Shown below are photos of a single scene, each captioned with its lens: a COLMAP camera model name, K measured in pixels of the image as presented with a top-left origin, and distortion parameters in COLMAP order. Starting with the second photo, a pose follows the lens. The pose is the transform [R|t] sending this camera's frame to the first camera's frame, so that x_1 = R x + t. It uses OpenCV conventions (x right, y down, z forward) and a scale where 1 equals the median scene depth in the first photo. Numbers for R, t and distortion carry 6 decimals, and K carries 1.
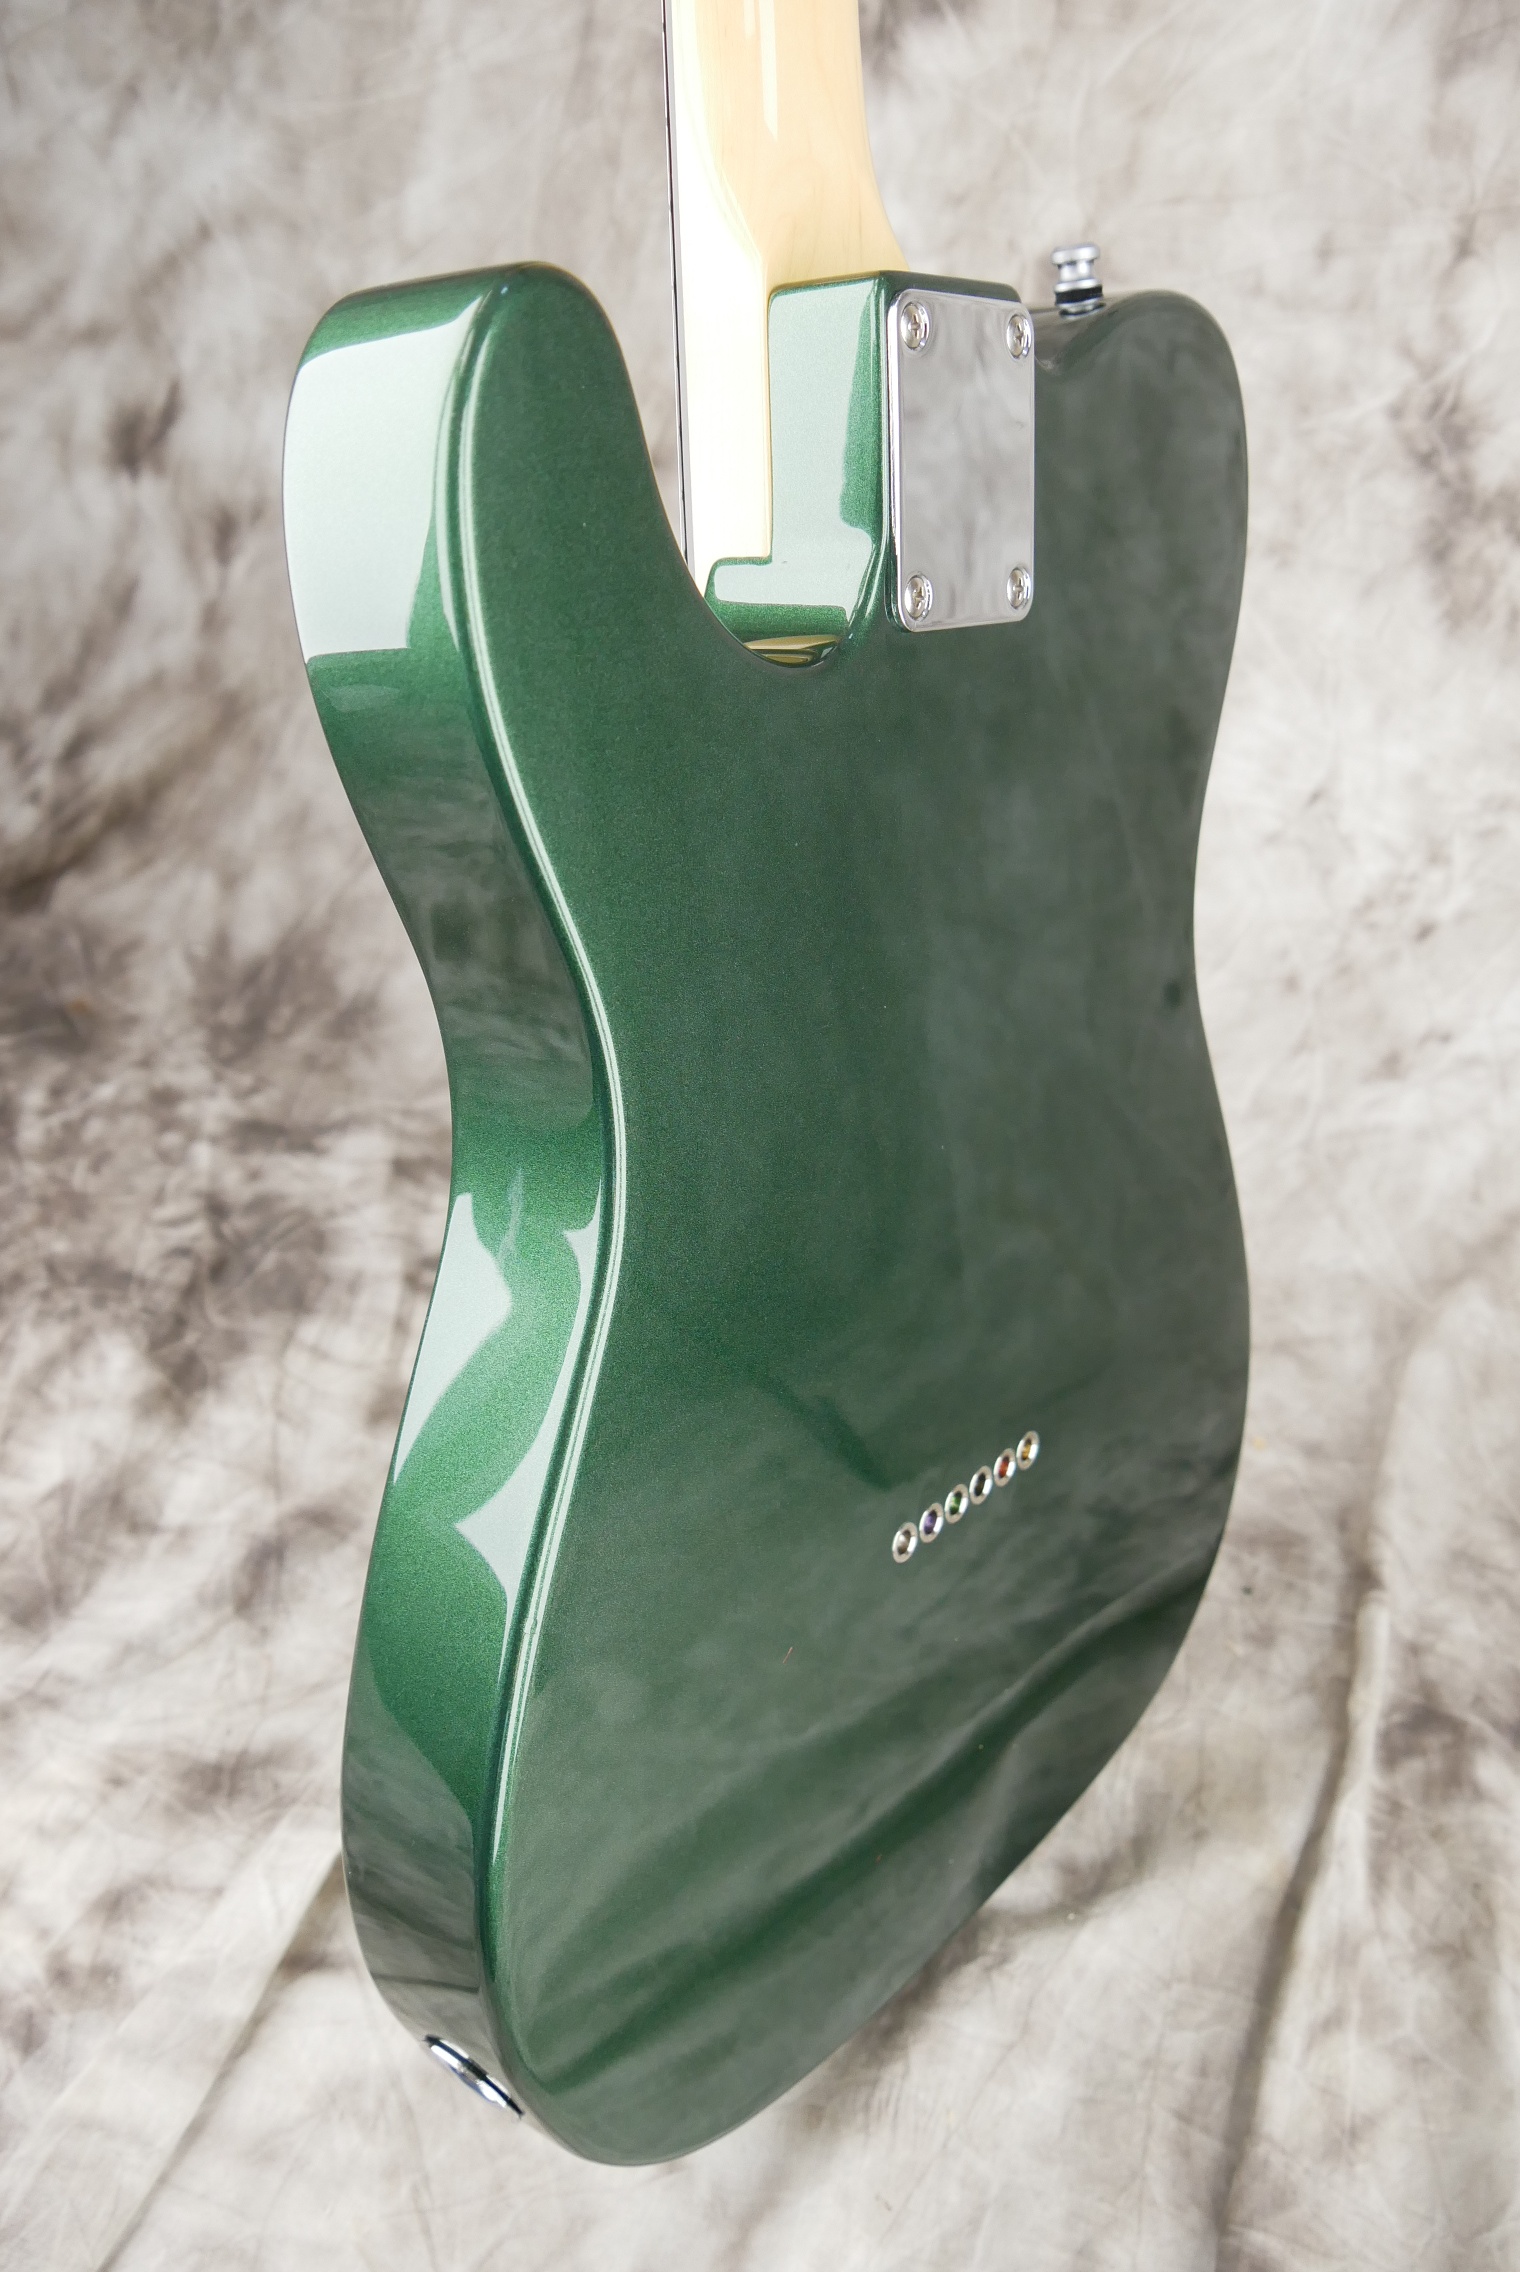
lens RADIAL K [[1883.7, 0, 761.1], [0, 1883.7, 1121.8], [0, 0, 1]] dist [-0.072960, 0.038328]
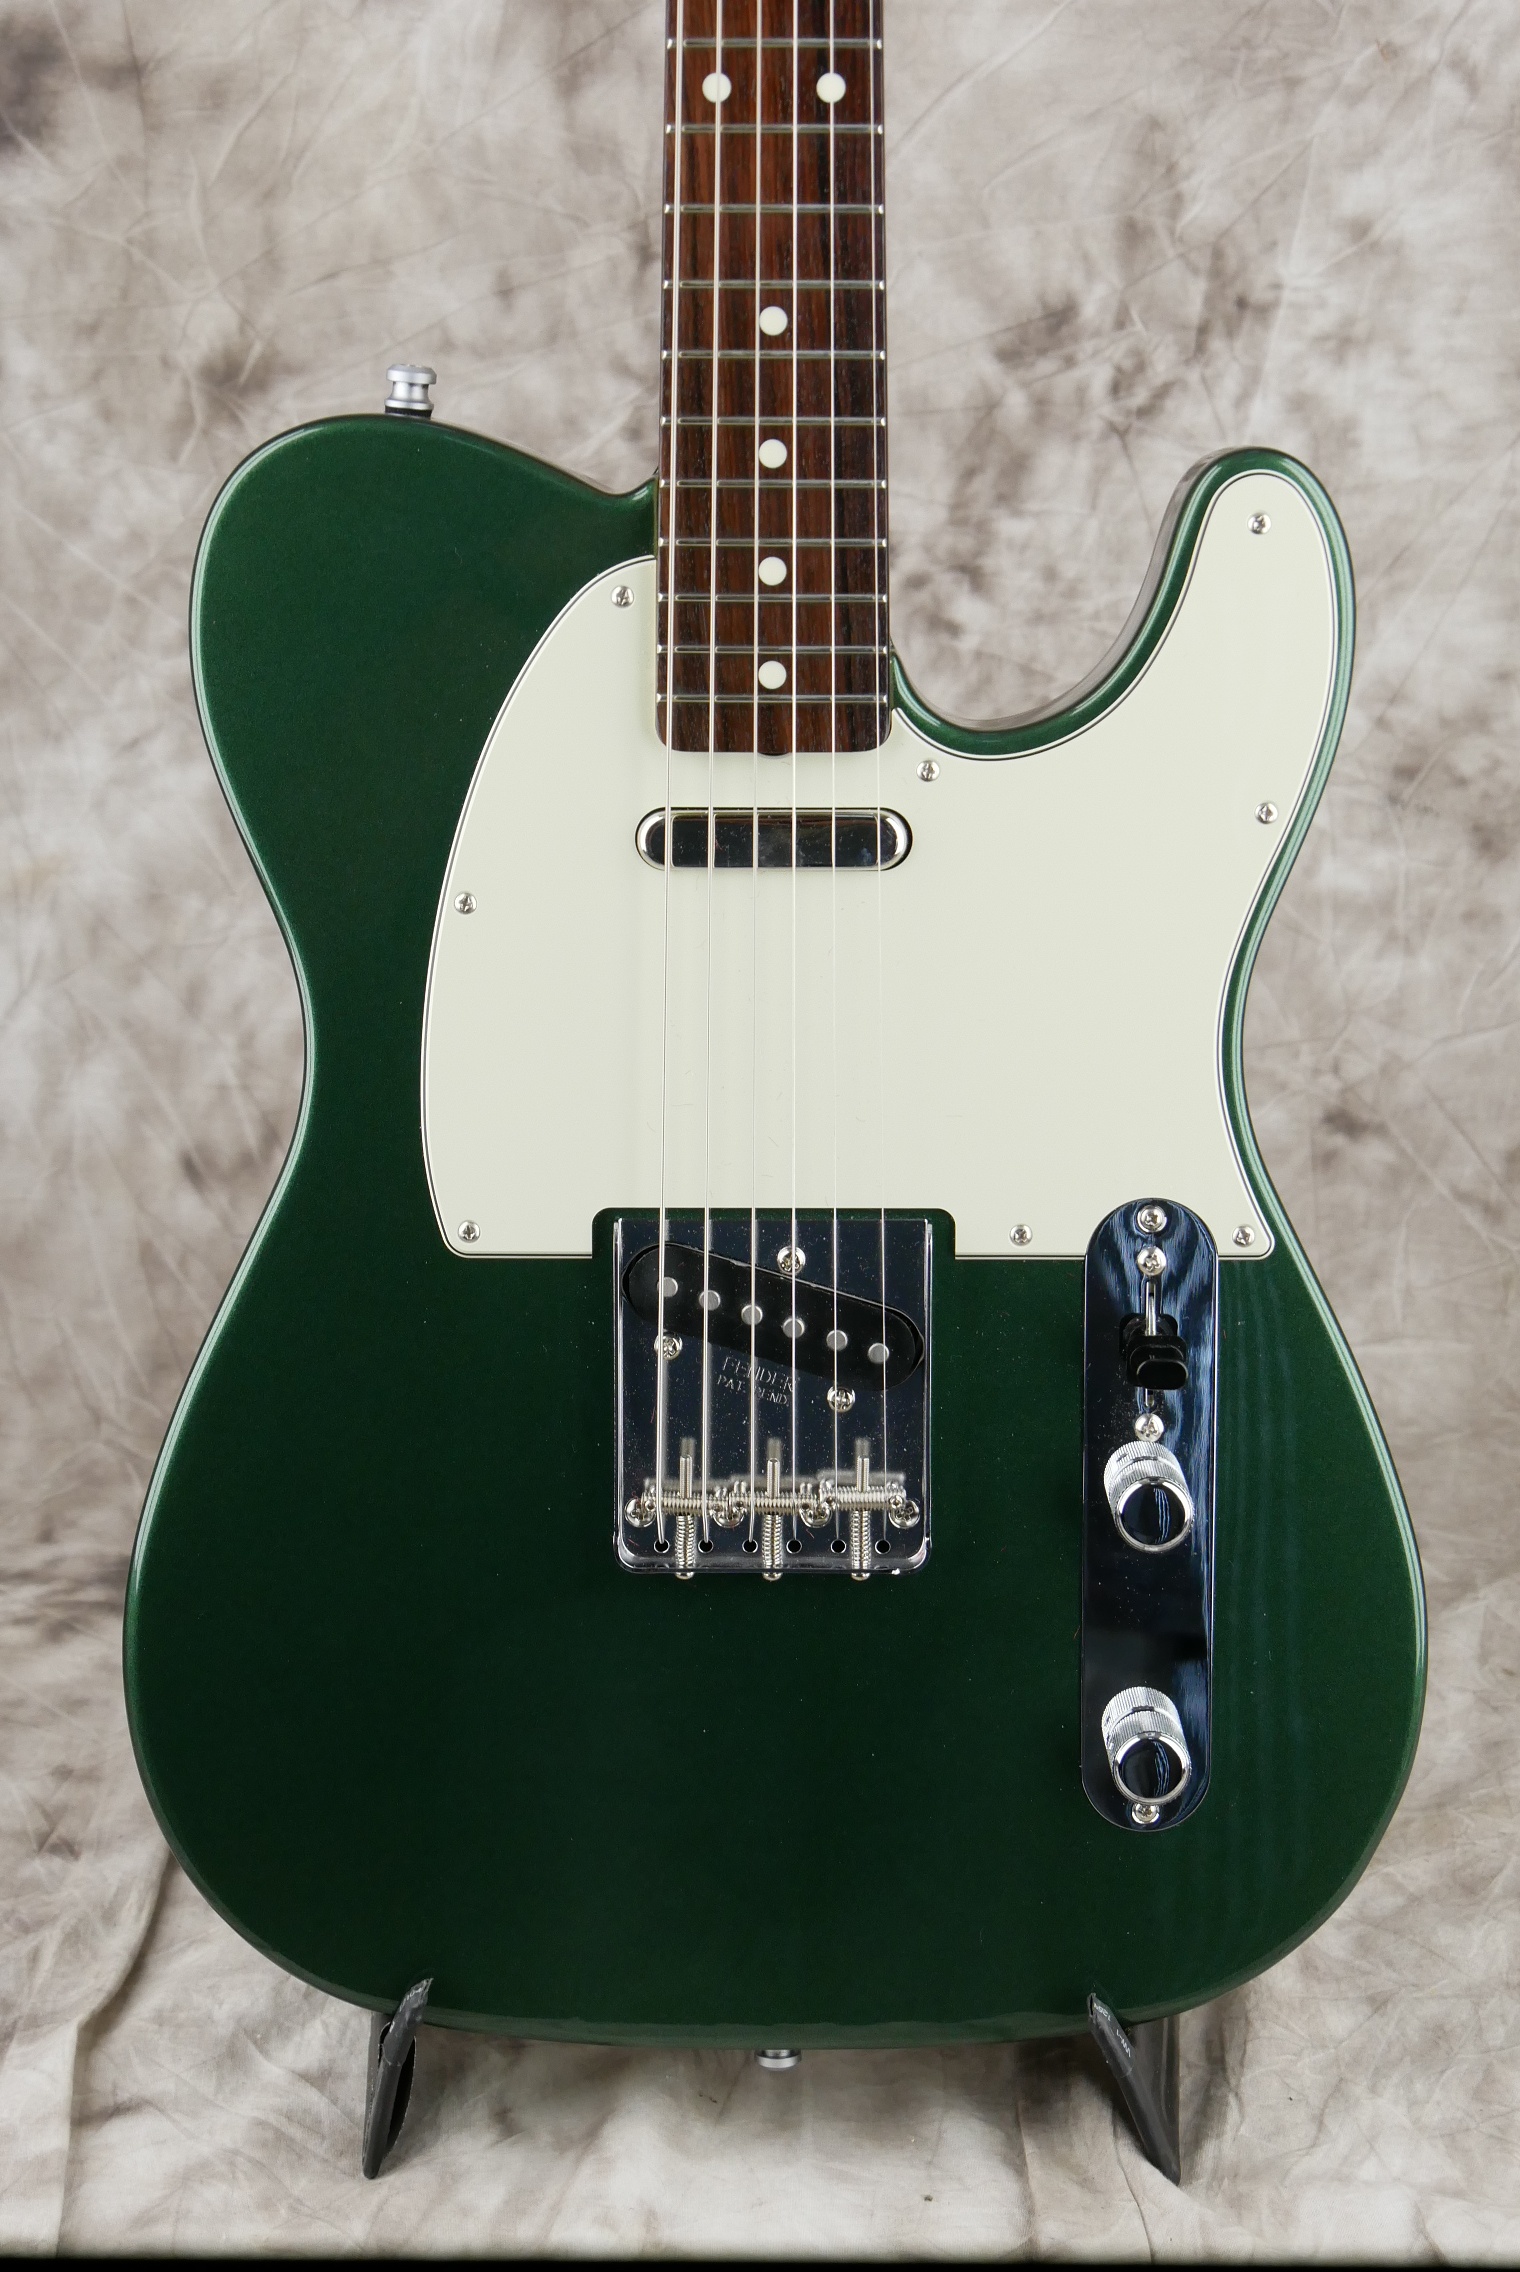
lens RADIAL K [[4407.2, 0, 709.3], [0, 4407.2, 1155.0], [0, 0, 1]] dist [0.000122, 0.000000]
pose [[0.927490, -0.276426, 0.251696, -0.260263], [0.322853, 0.931695, -0.166465, 0.313360], [-0.188489, 0.235656, 0.953383, -0.968535]]
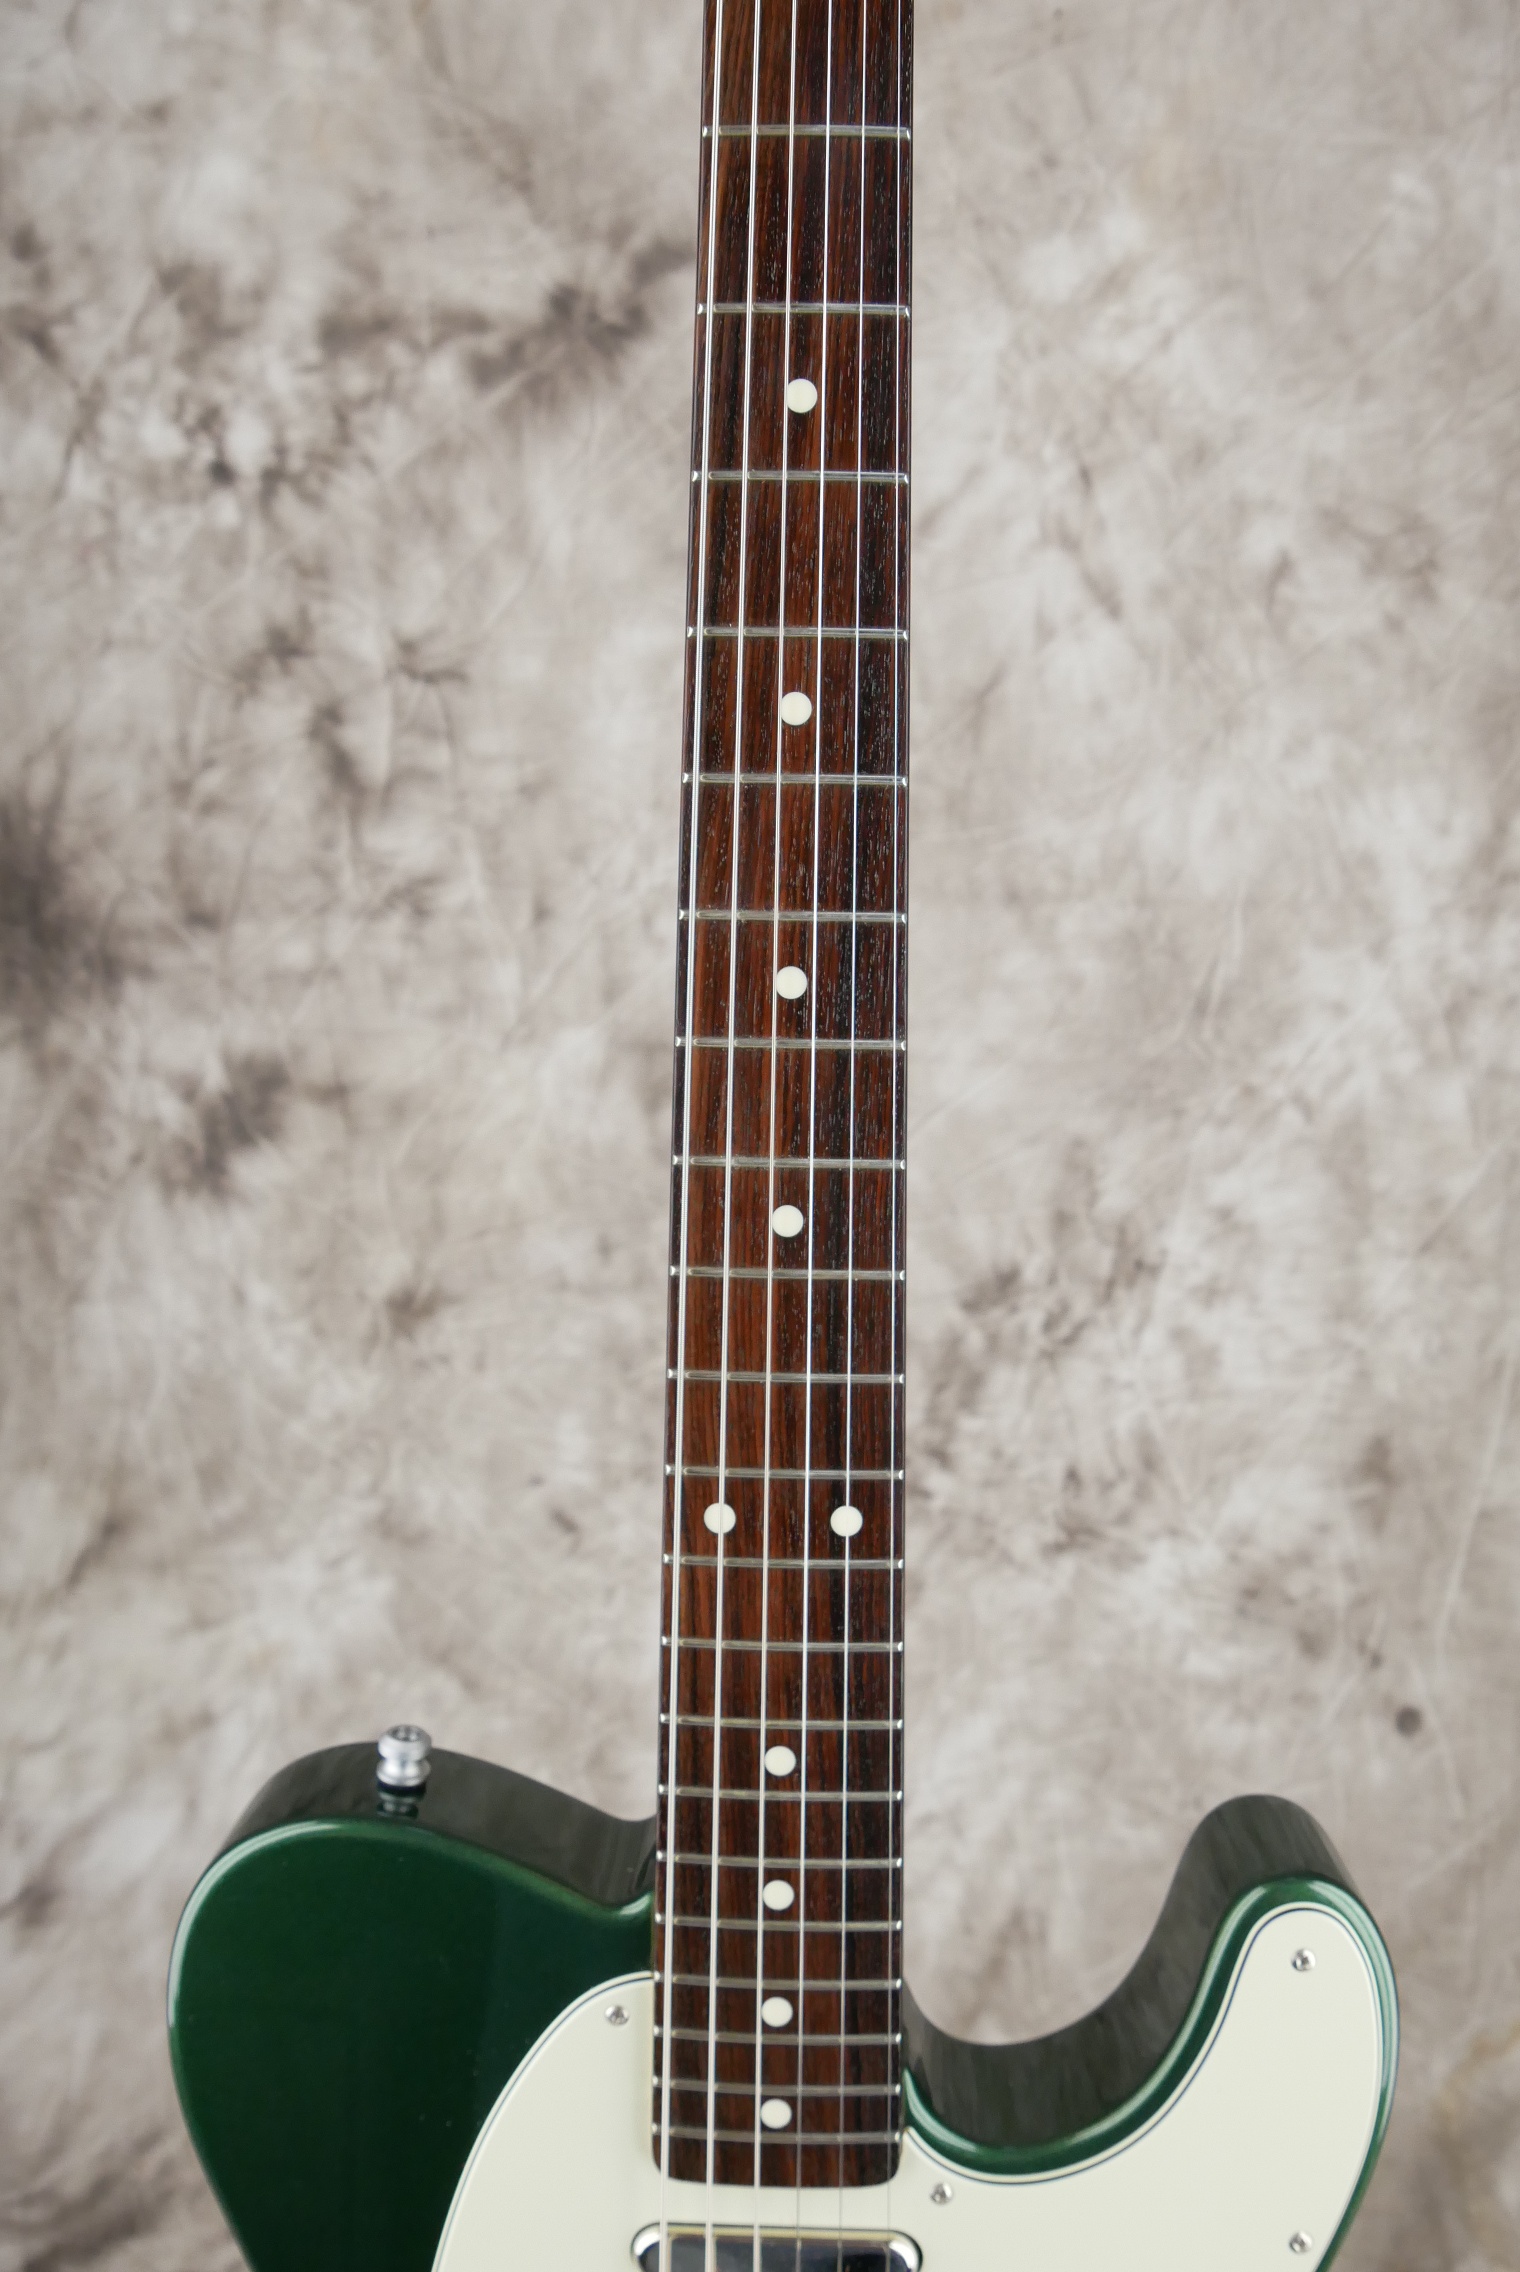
lens RADIAL K [[1883.7, 0, 750.0], [0, 1883.7, 1128.9], [0, 0, 1]] dist [-0.072960, 0.038328]
pose [[0.935285, -0.249667, 0.250813, 0.094169], [0.307264, 0.924523, -0.225492, -0.221773], [-0.175585, 0.287965, 0.941406, -0.243065]]
